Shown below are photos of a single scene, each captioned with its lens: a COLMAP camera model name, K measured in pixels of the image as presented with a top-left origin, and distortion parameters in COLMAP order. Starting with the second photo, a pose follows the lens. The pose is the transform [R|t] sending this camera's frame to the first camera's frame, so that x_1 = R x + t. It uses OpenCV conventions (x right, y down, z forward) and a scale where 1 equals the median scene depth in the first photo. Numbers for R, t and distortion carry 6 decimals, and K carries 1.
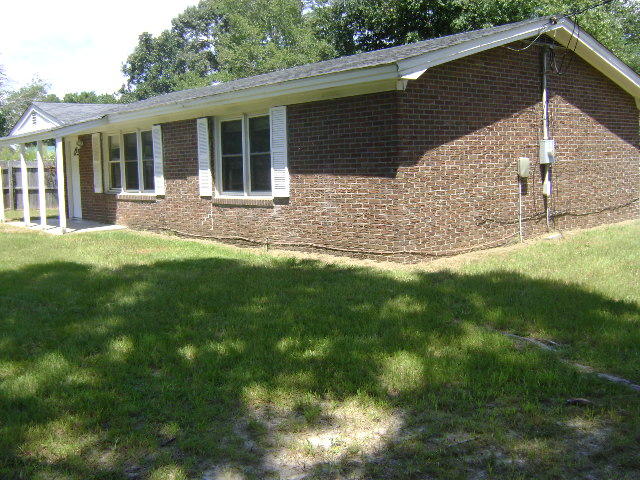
lens RADIAL K [[674.1, 0, 319.3], [0, 674.1, 225.4], [0, 0, 1]] dist [-0.142303, 0.155110]
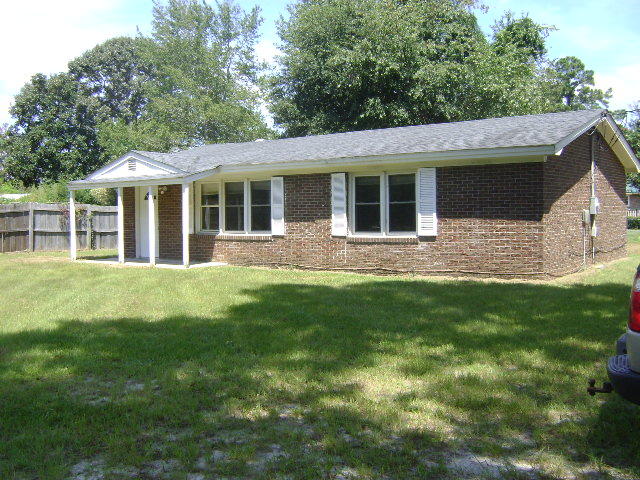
lens RADIAL K [[707.0, 0, 320.0], [0, 707.0, 240.0], [0, 0, 1]] dist [-0.076496, 0.007078]
pose [[0.966384, 0.009546, 0.256927, -0.544117], [0.005782, 0.998251, -0.058837, 0.041419], [-0.257039, 0.058345, 0.964638, -0.252970]]
